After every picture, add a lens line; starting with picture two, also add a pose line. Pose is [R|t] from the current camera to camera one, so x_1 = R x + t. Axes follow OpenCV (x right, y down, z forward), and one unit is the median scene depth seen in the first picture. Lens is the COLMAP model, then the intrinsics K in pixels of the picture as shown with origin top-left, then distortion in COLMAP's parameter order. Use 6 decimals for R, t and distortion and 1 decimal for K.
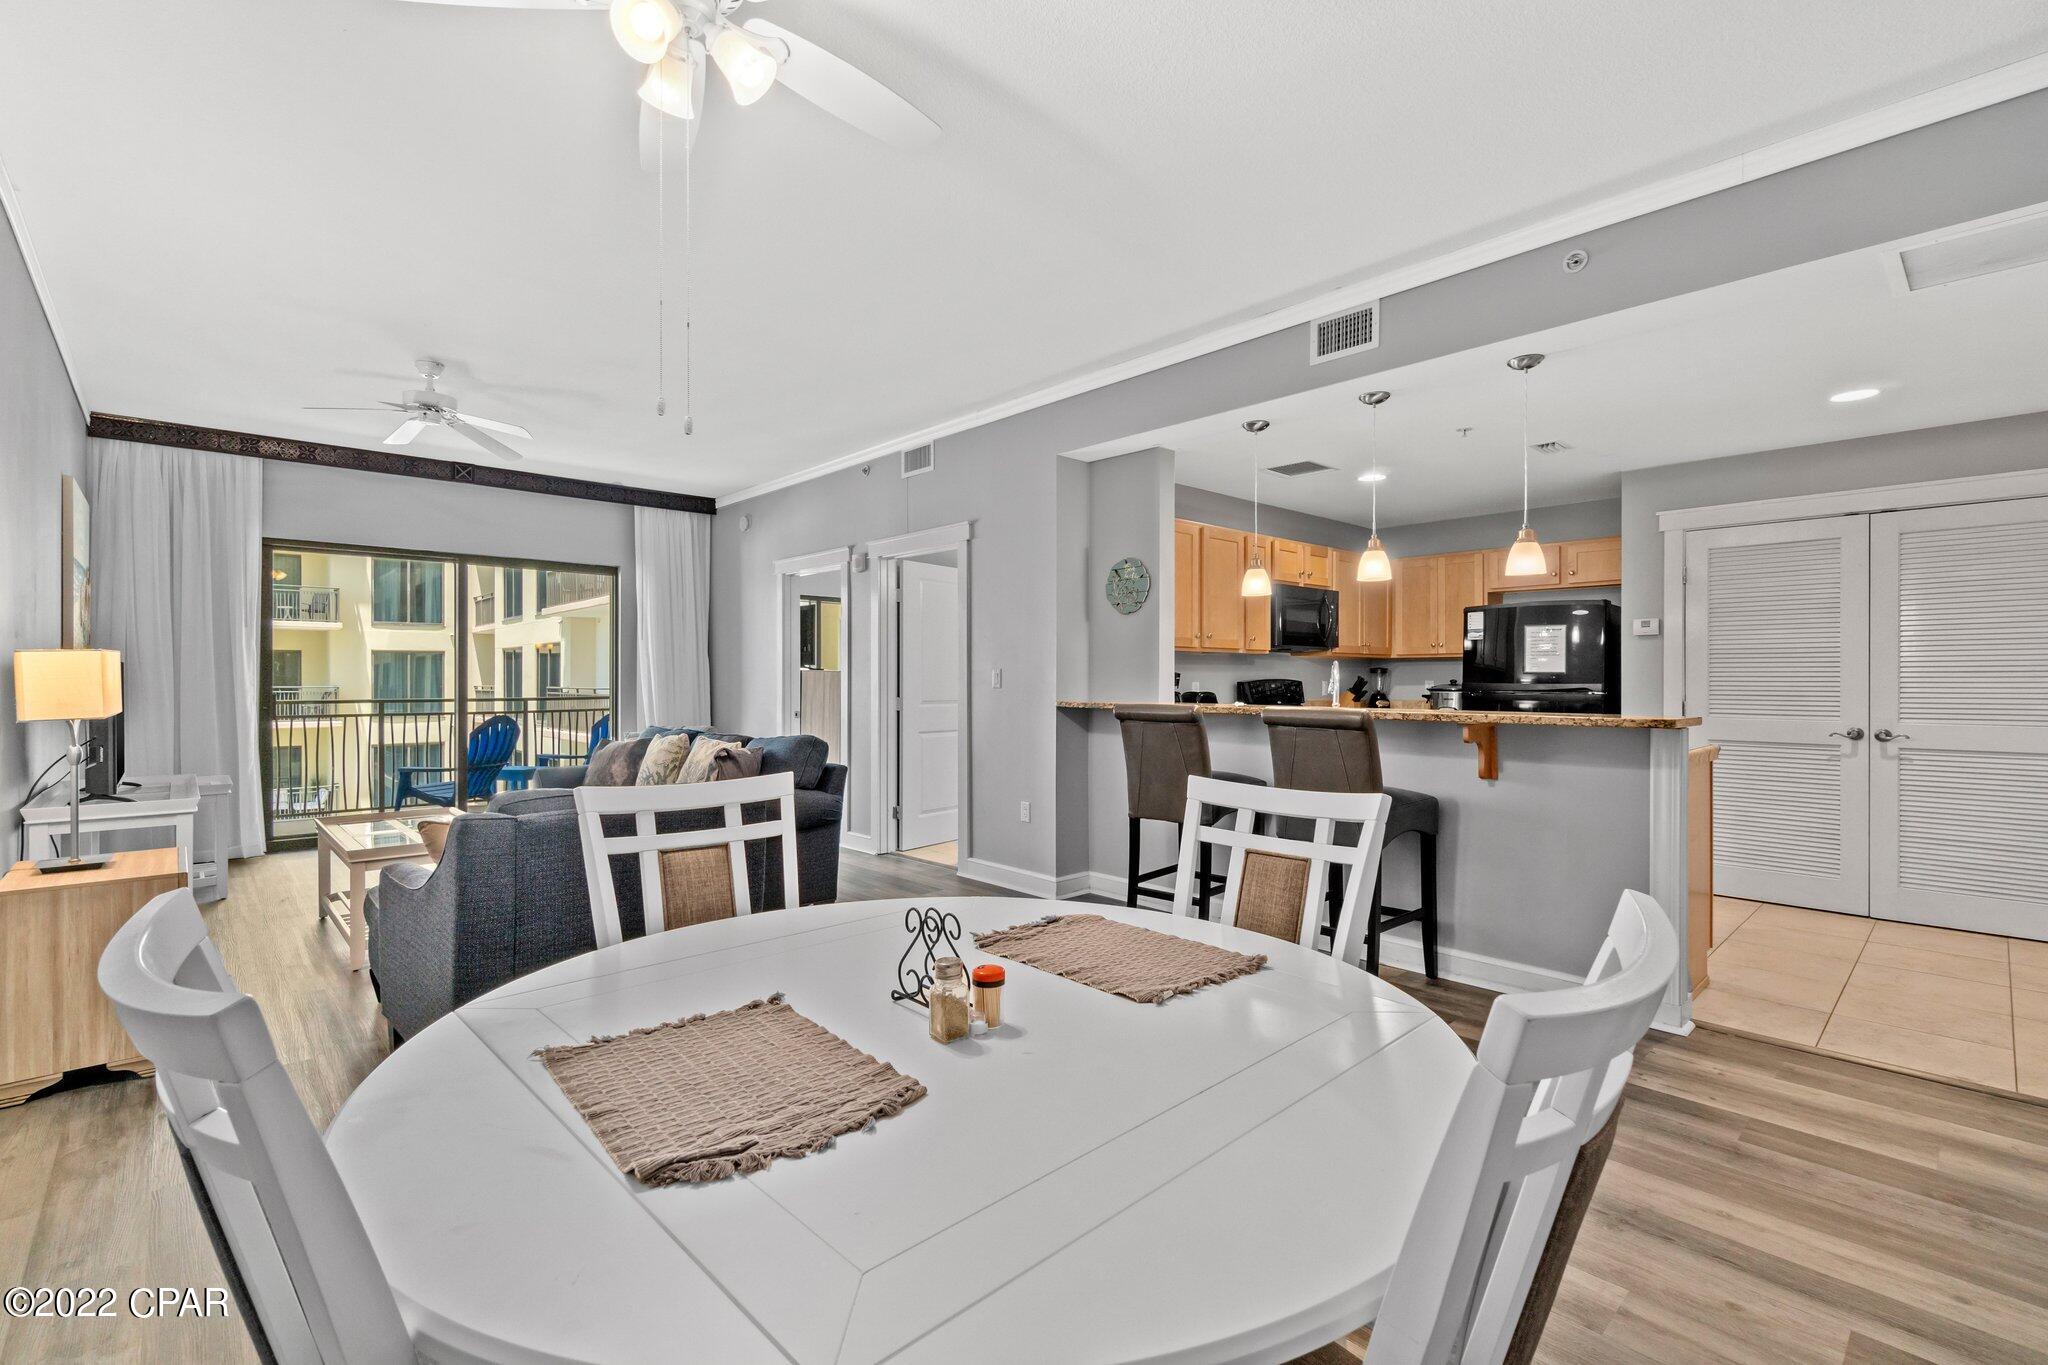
lens RADIAL K [[883.1, 0, 1017.3], [0, 883.1, 680.4], [0, 0, 1]] dist [-0.004502, 0.001849]
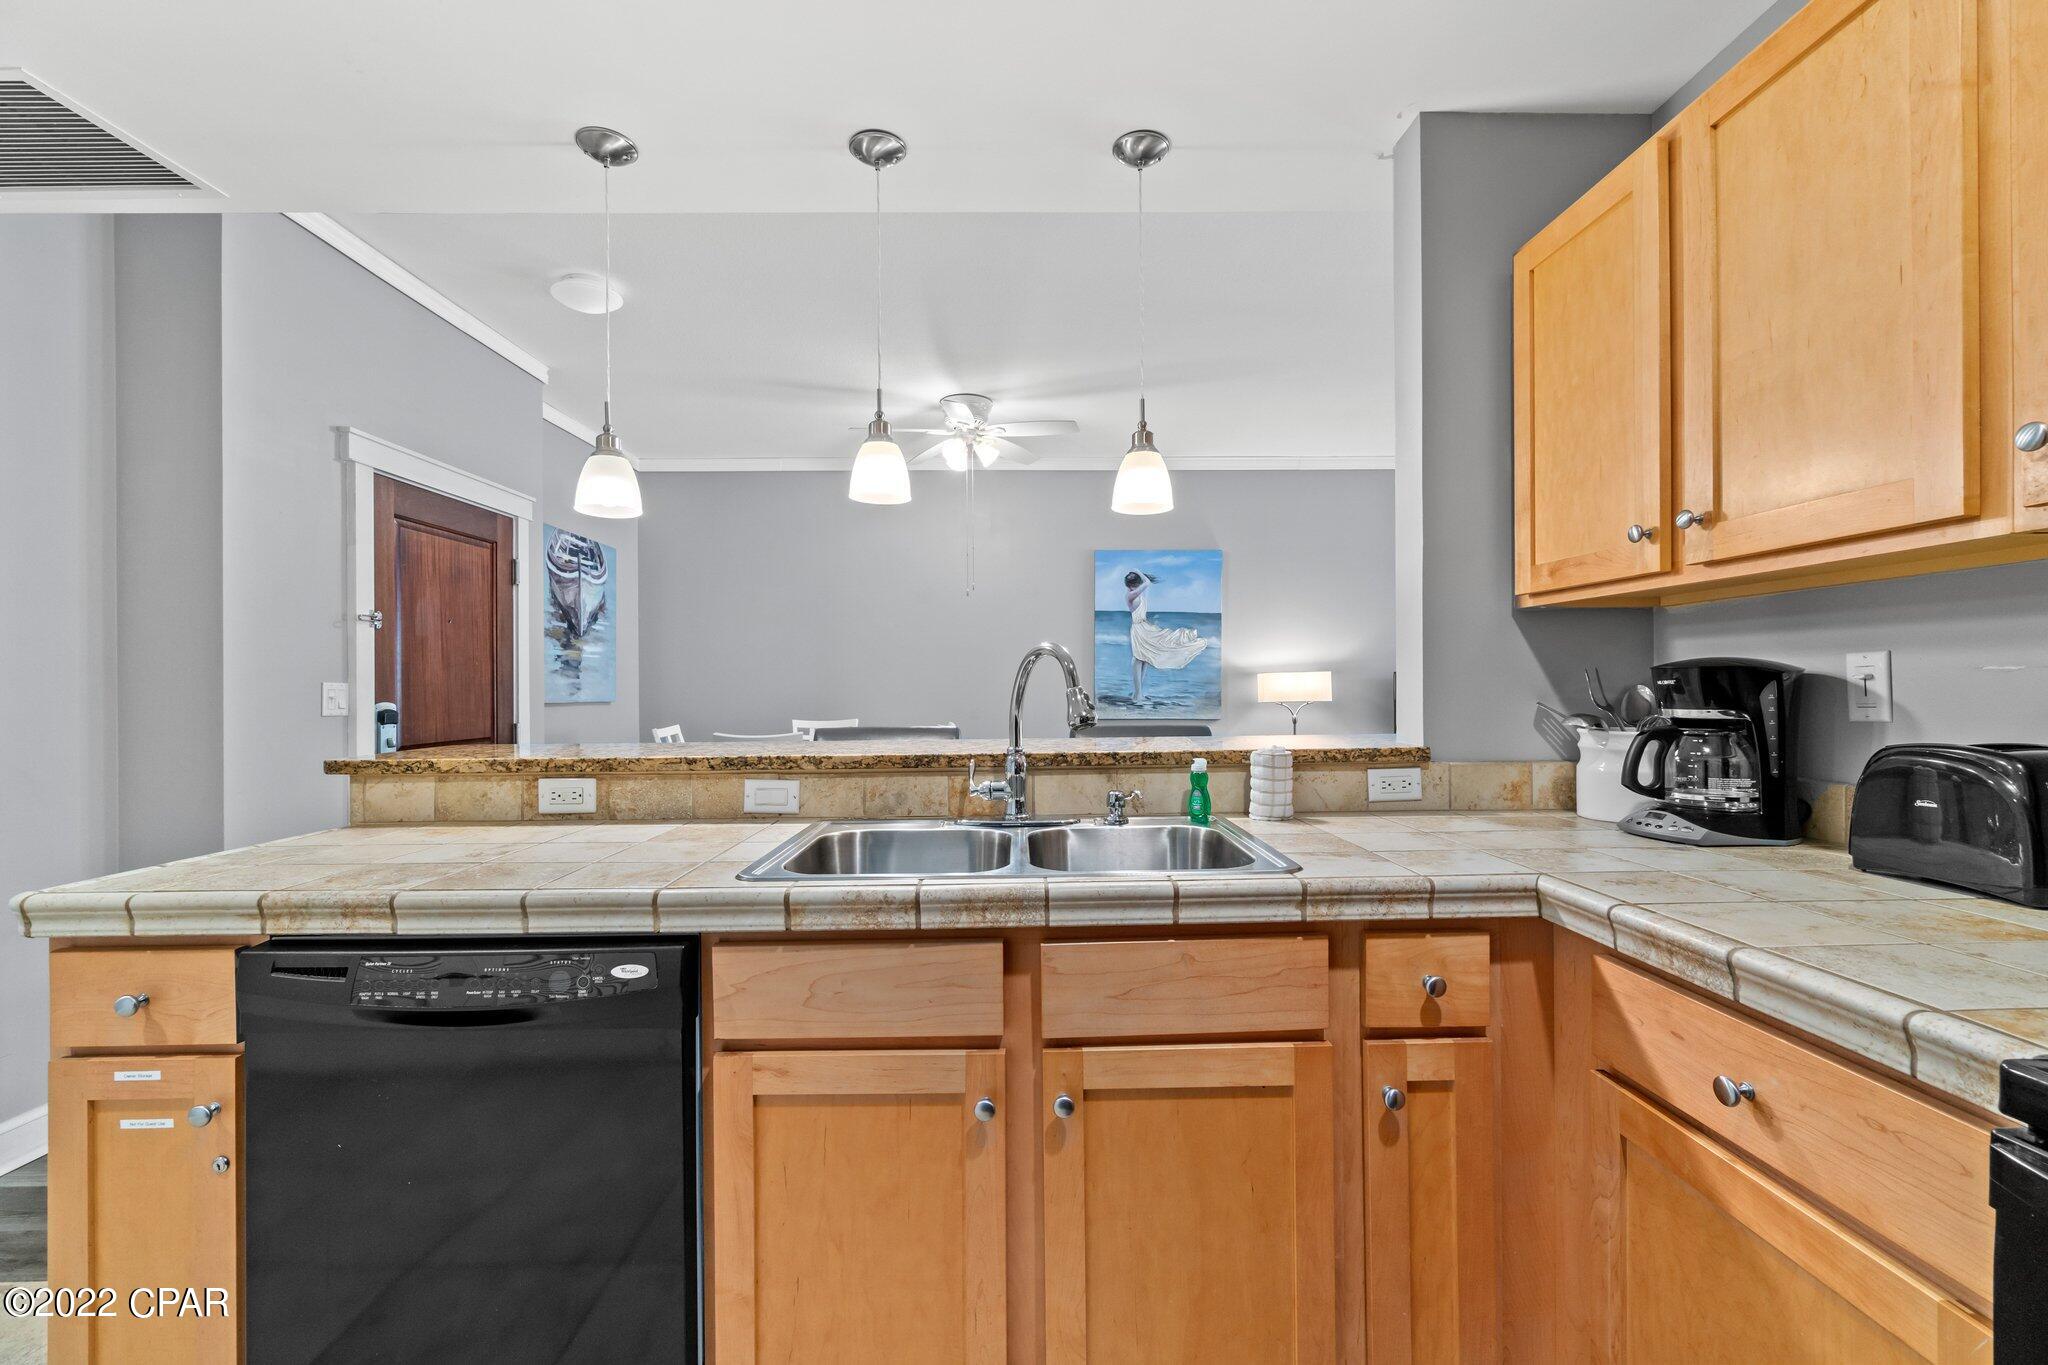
lens RADIAL K [[883.1, 0, 1032.7], [0, 883.1, 683.6], [0, 0, 1]] dist [-0.004502, 0.001849]
pose [[-0.648619, 0.002287, -0.761110, 0.527712], [0.004632, 0.999989, -0.000943, -0.003528], [0.761099, -0.004137, -0.648622, 0.995096]]
